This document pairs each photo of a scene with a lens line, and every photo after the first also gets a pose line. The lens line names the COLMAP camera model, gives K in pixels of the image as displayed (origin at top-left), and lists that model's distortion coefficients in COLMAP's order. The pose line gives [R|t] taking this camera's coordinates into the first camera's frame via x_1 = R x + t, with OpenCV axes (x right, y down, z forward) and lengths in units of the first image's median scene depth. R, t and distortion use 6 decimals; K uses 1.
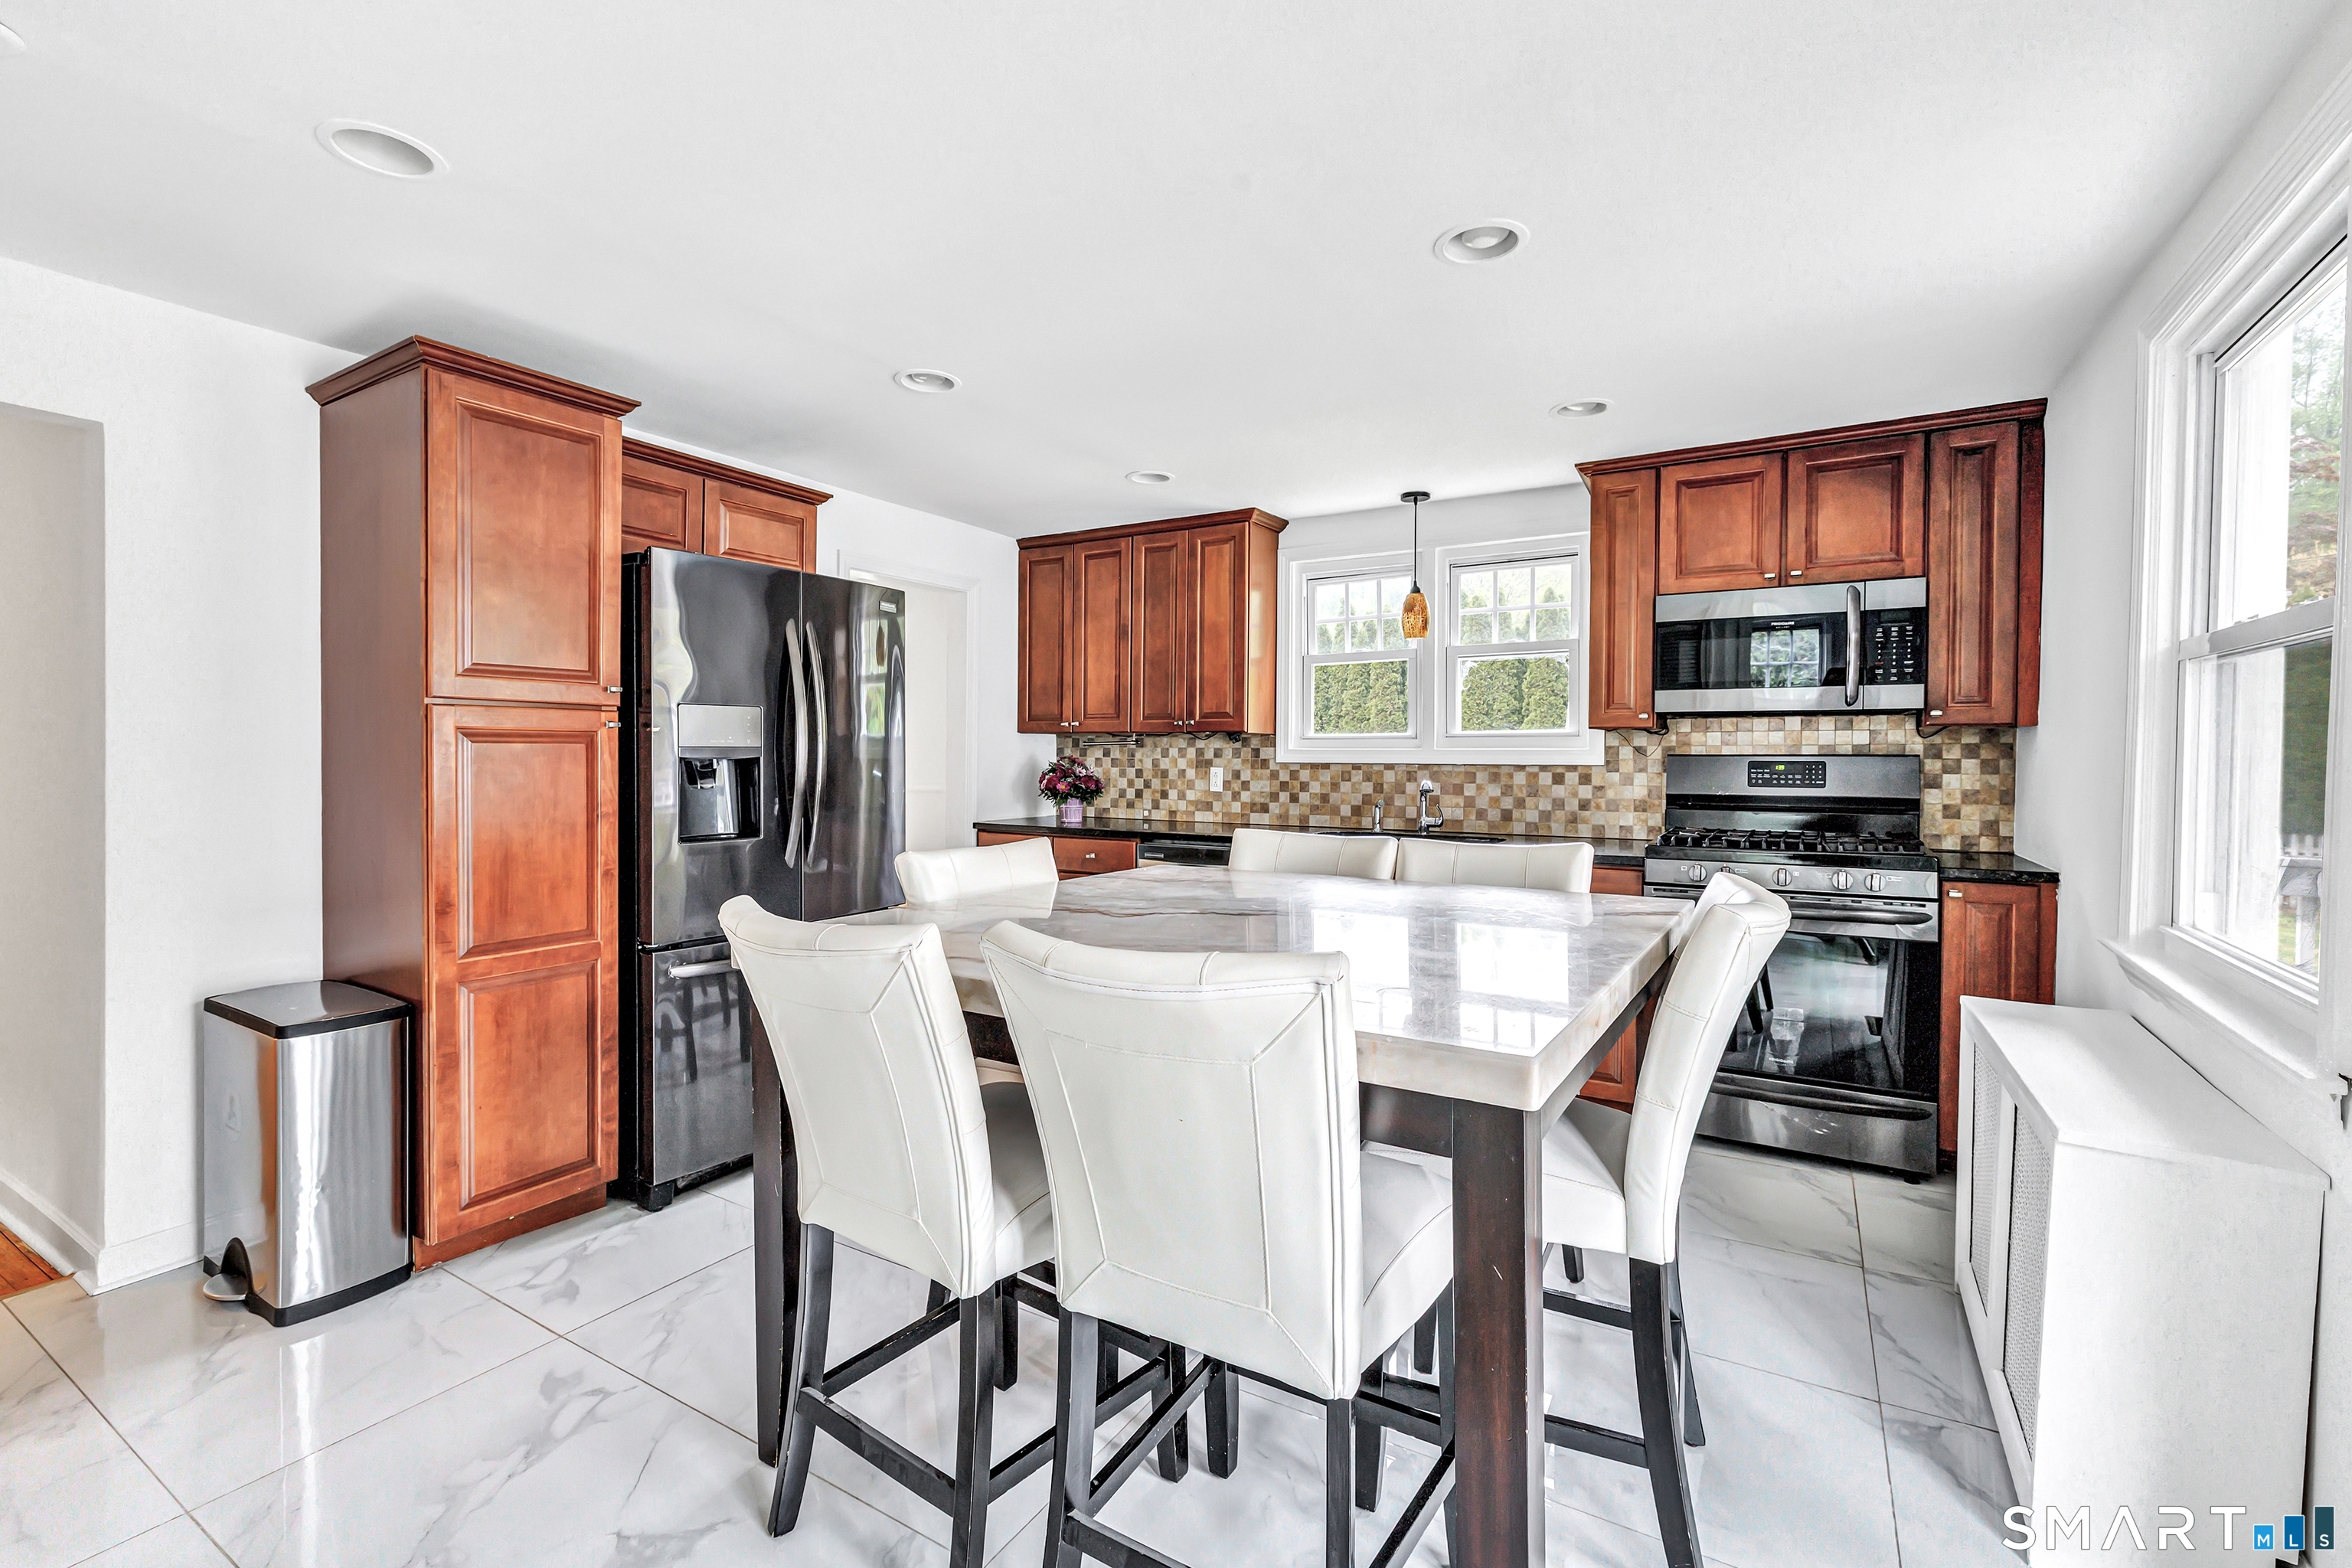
lens RADIAL K [[1042.1, 0, 1164.0], [0, 1042.1, 770.3], [0, 0, 1]] dist [-0.002220, 0.000455]
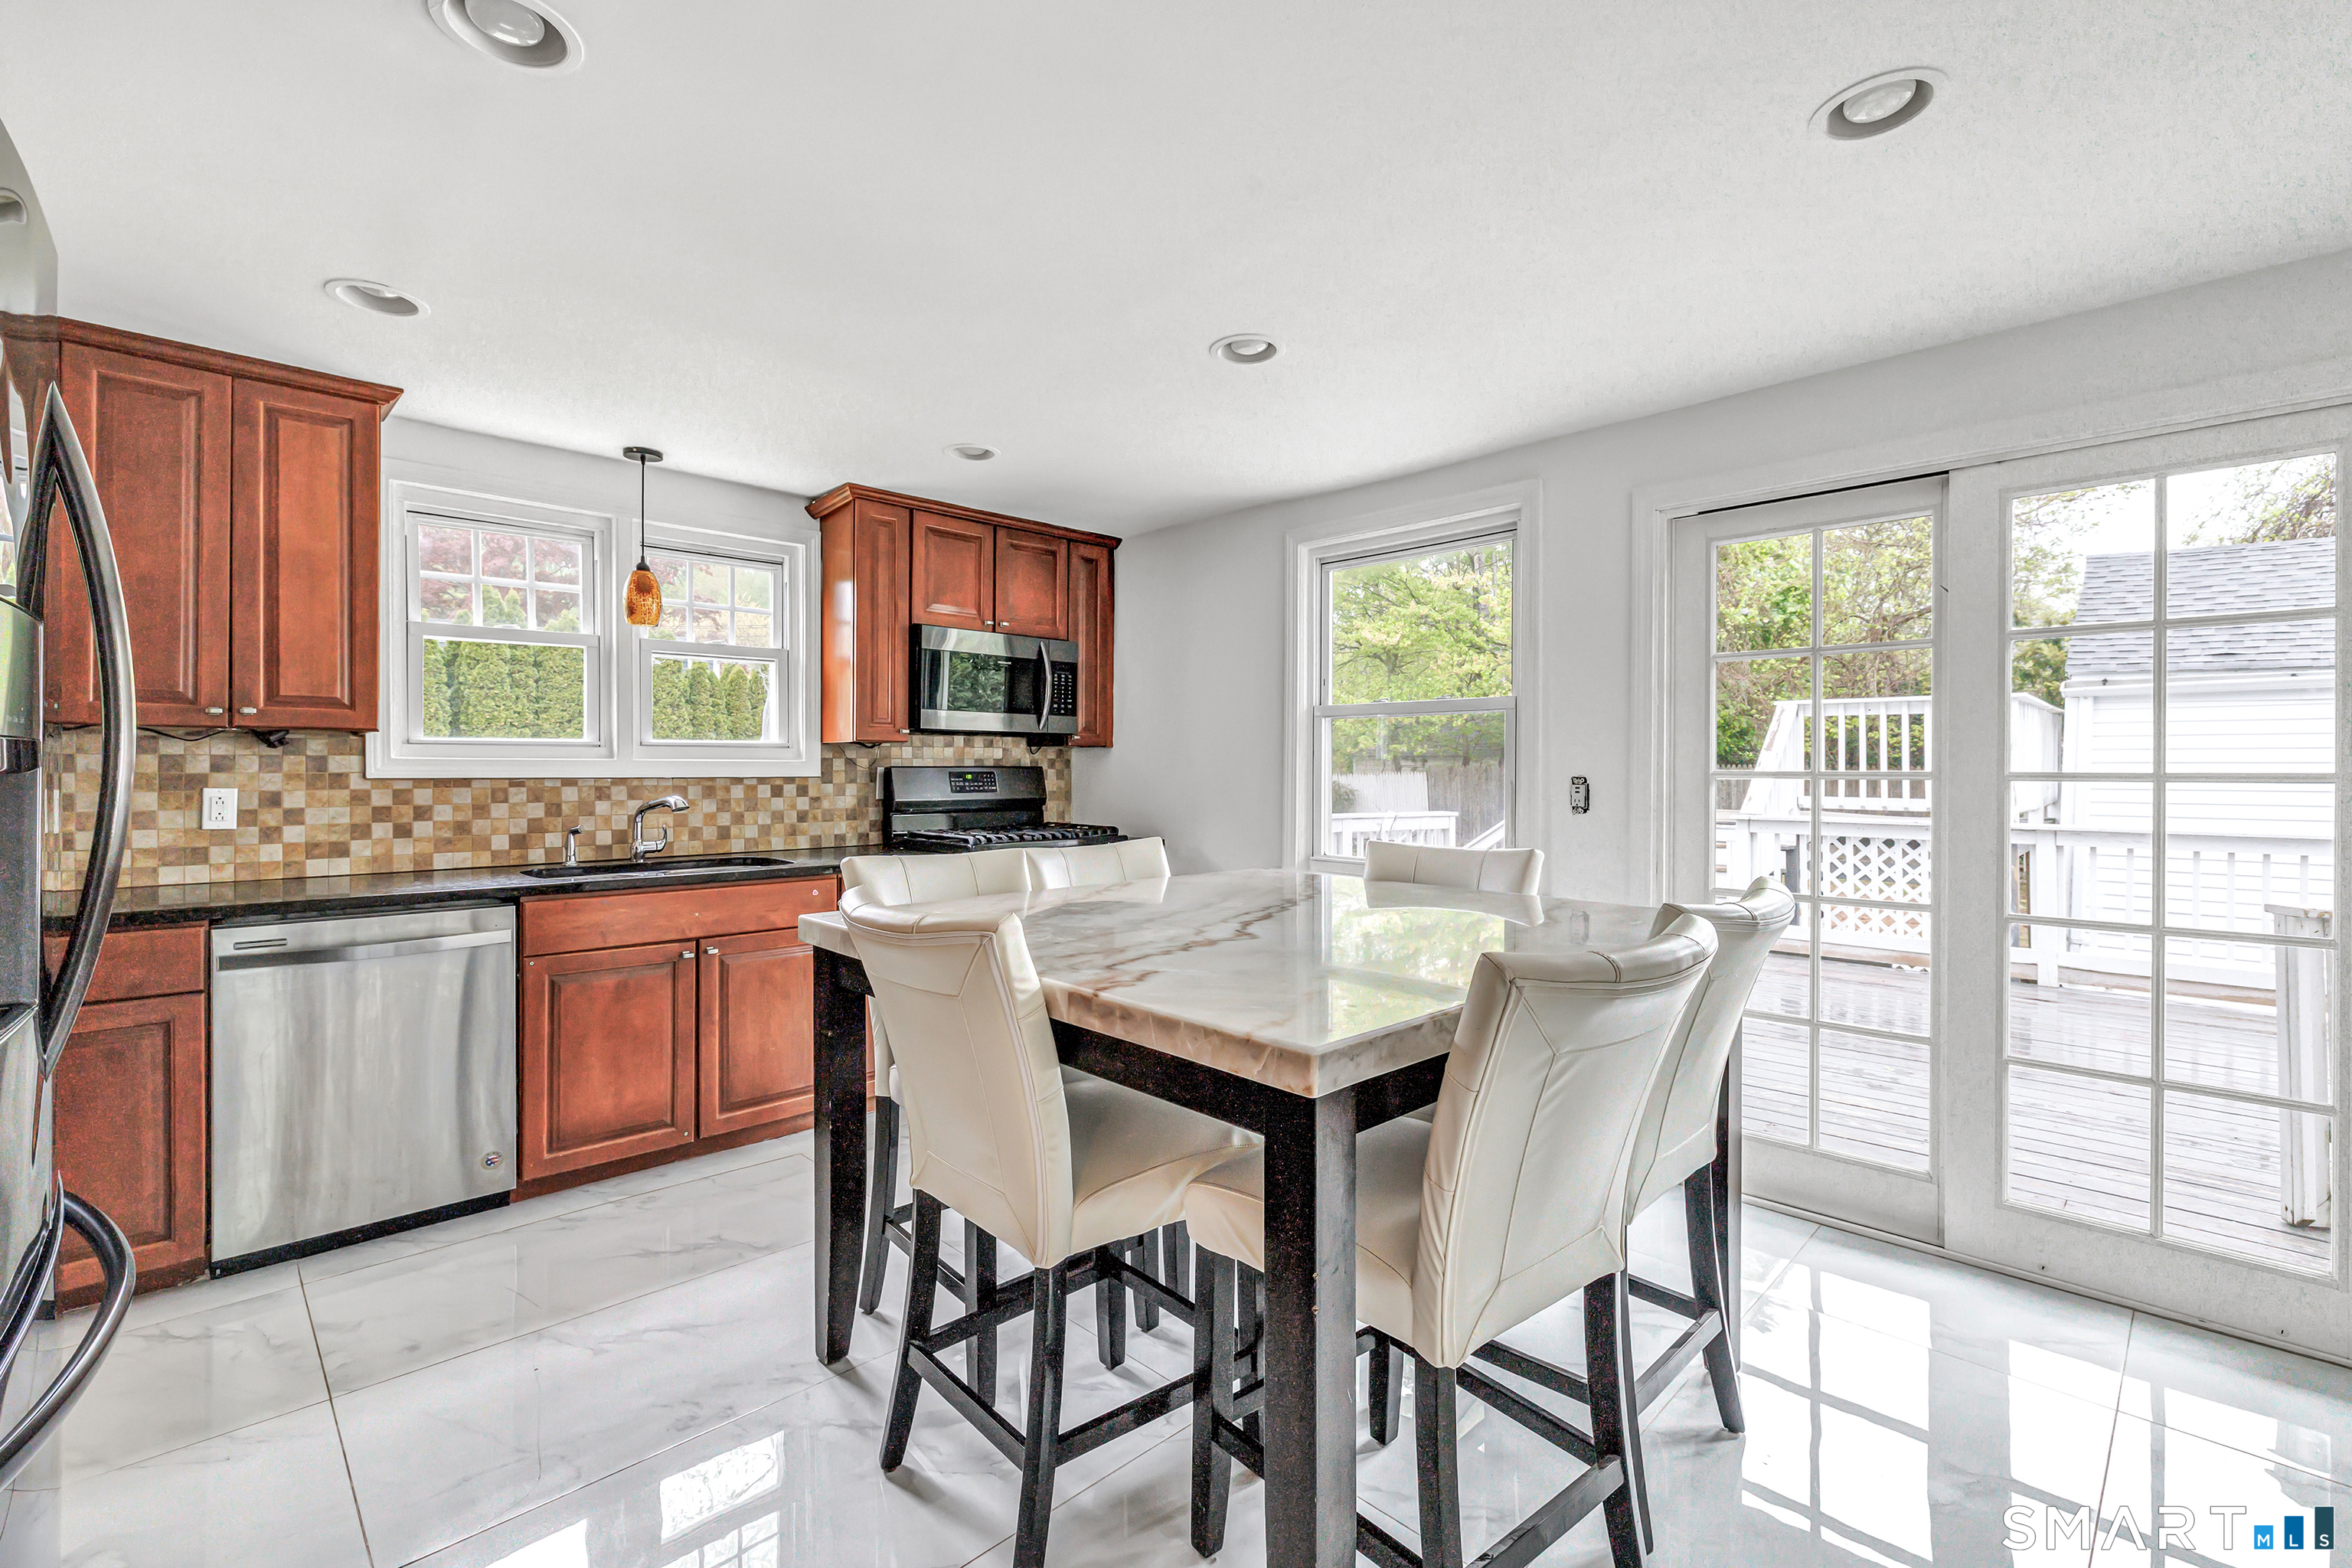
lens RADIAL K [[1042.1, 0, 1169.5], [0, 1042.1, 775.6], [0, 0, 1]] dist [-0.002220, 0.000455]
pose [[0.228704, -0.006906, 0.973472, -0.441242], [0.017410, 0.999844, 0.003003, -0.002684], [-0.973340, 0.016261, 0.228788, 0.383089]]
